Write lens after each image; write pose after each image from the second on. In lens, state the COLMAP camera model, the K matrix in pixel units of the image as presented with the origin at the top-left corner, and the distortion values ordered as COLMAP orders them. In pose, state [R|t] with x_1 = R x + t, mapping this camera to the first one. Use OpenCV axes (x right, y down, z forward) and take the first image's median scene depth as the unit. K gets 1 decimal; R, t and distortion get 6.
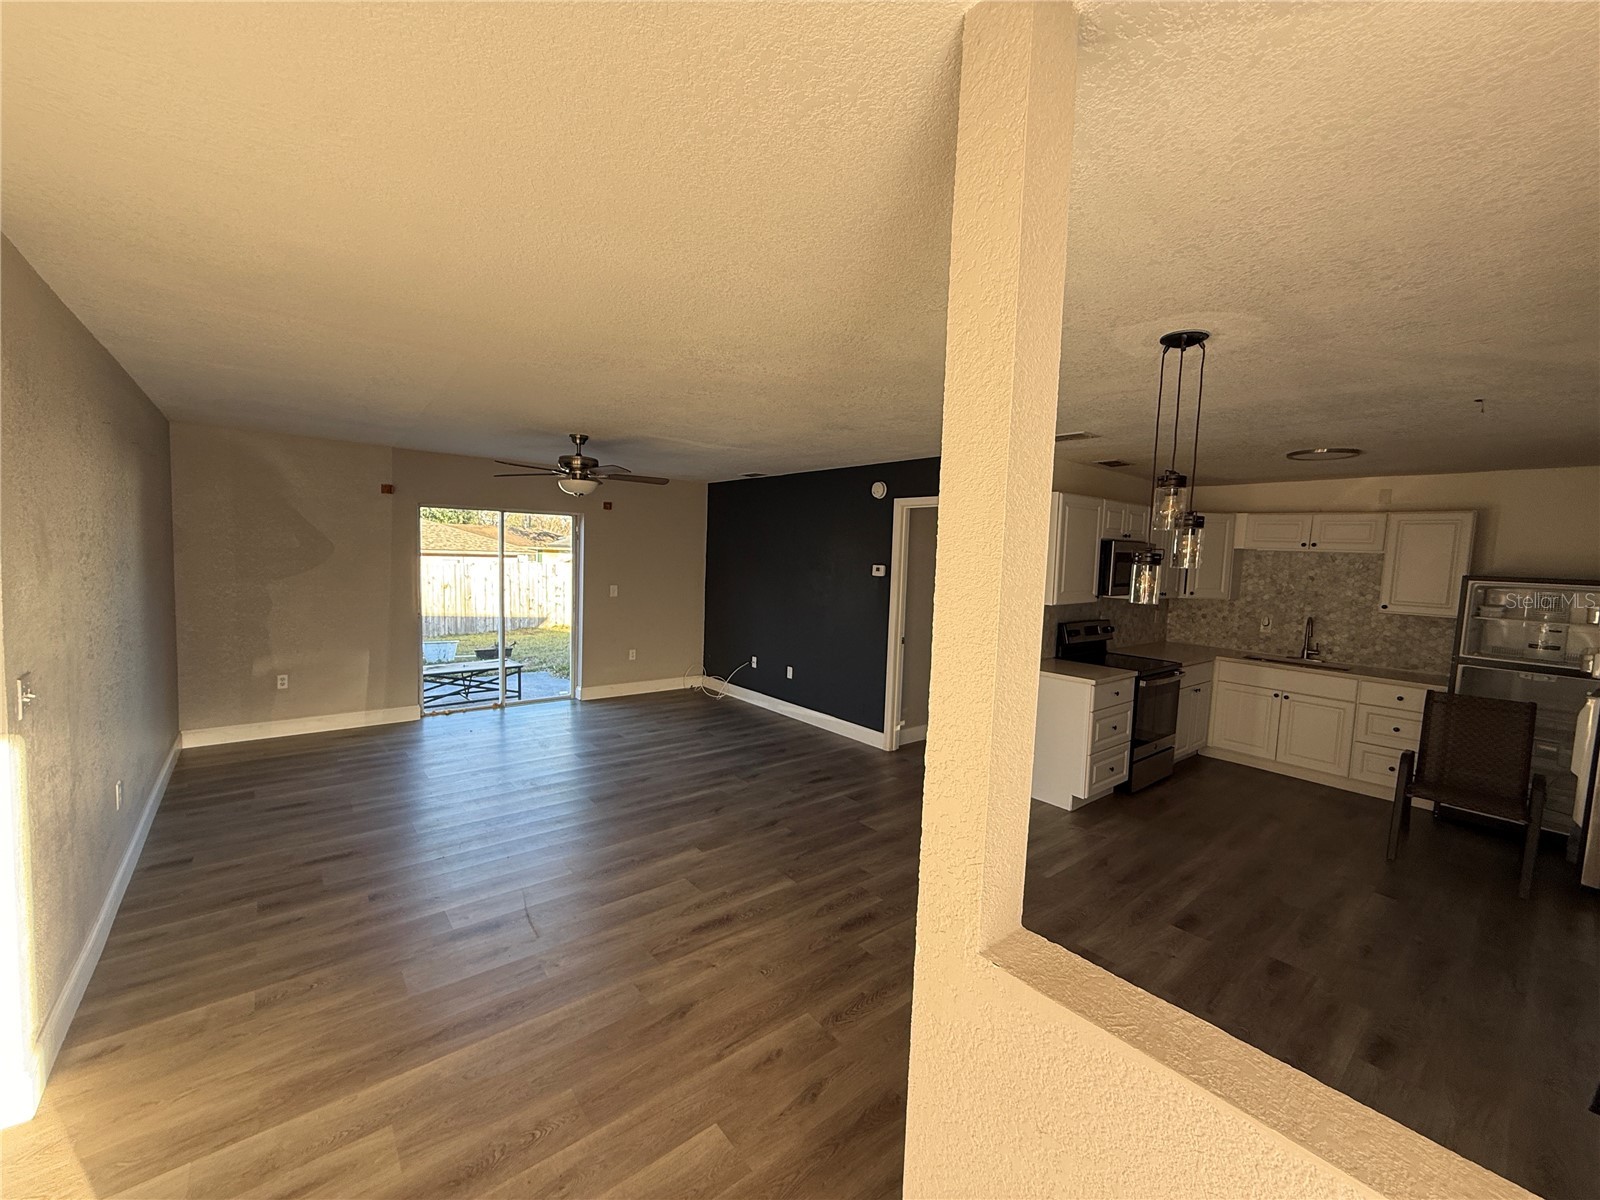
lens RADIAL K [[637.3, 0, 794.8], [0, 637.3, 599.9], [0, 0, 1]] dist [-0.001376, 0.000622]
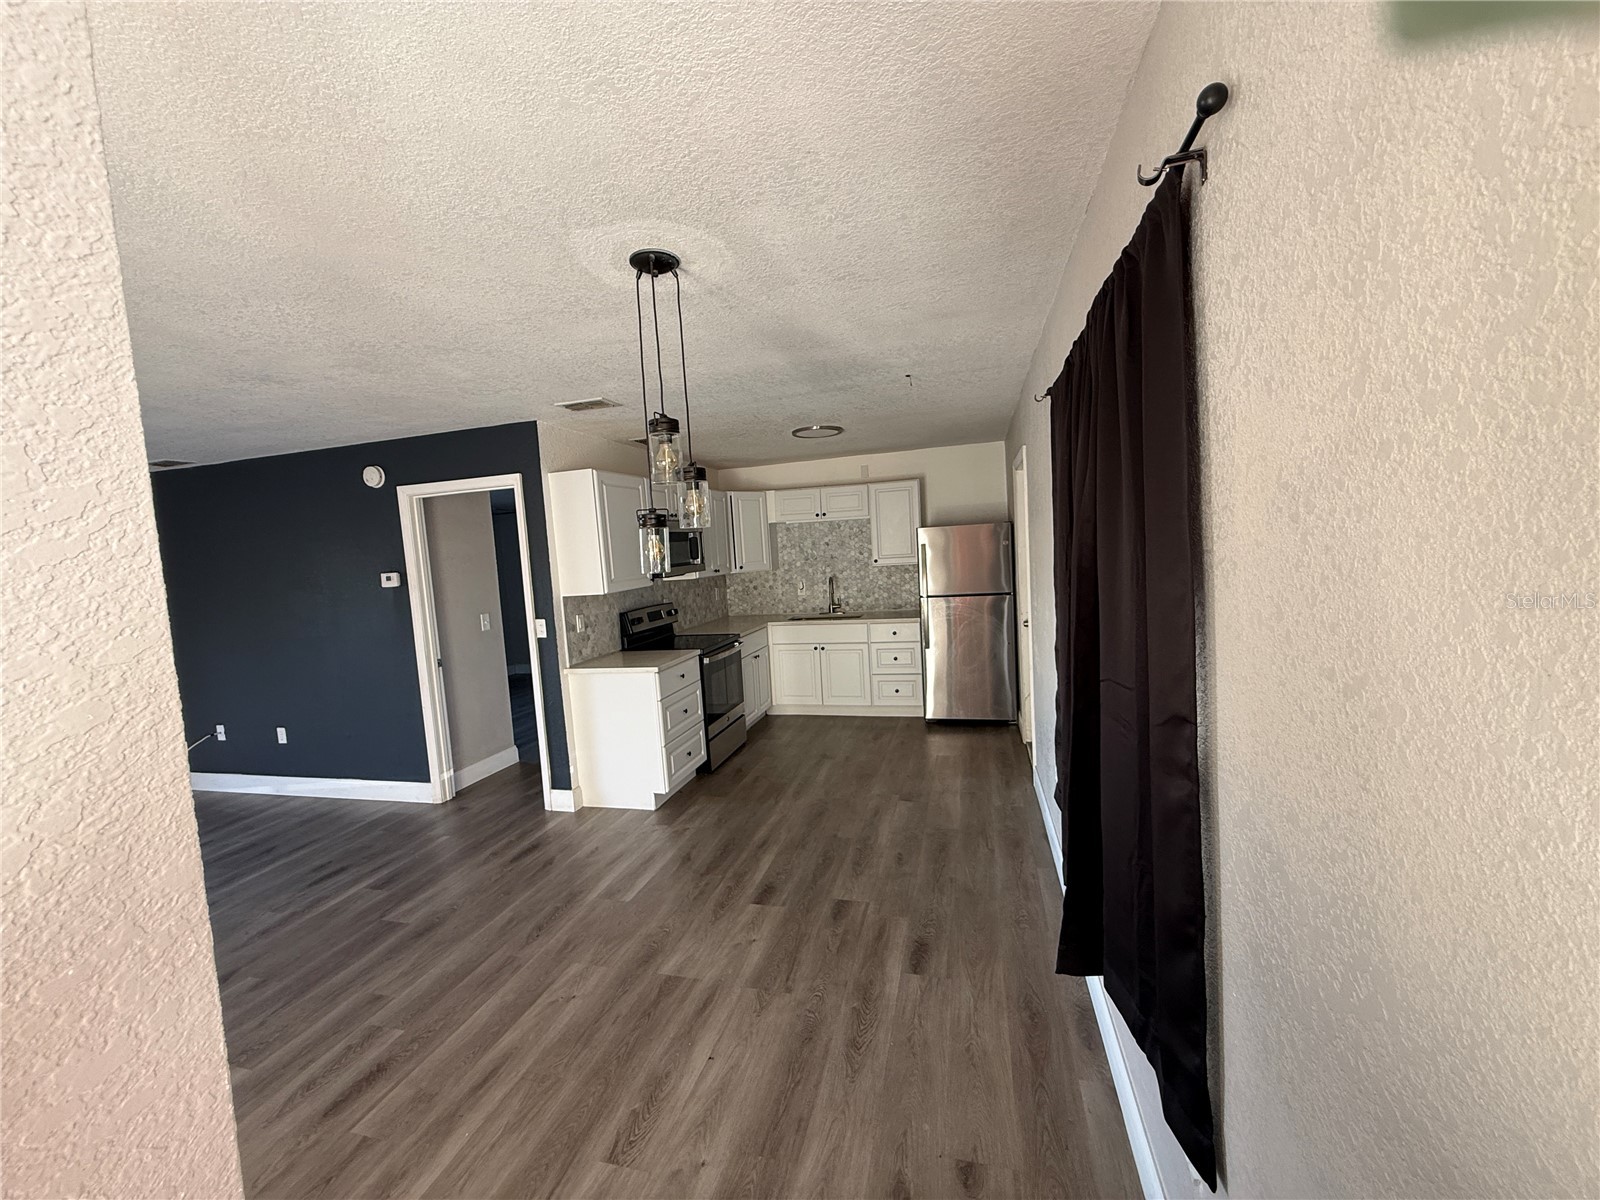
lens RADIAL K [[637.3, 0, 795.8], [0, 637.3, 598.4], [0, 0, 1]] dist [-0.001376, 0.000622]
pose [[0.809498, -0.131576, 0.572189, 0.094495], [0.134572, 0.990201, 0.037315, 0.015404], [-0.571492, 0.046794, 0.819272, 0.090963]]
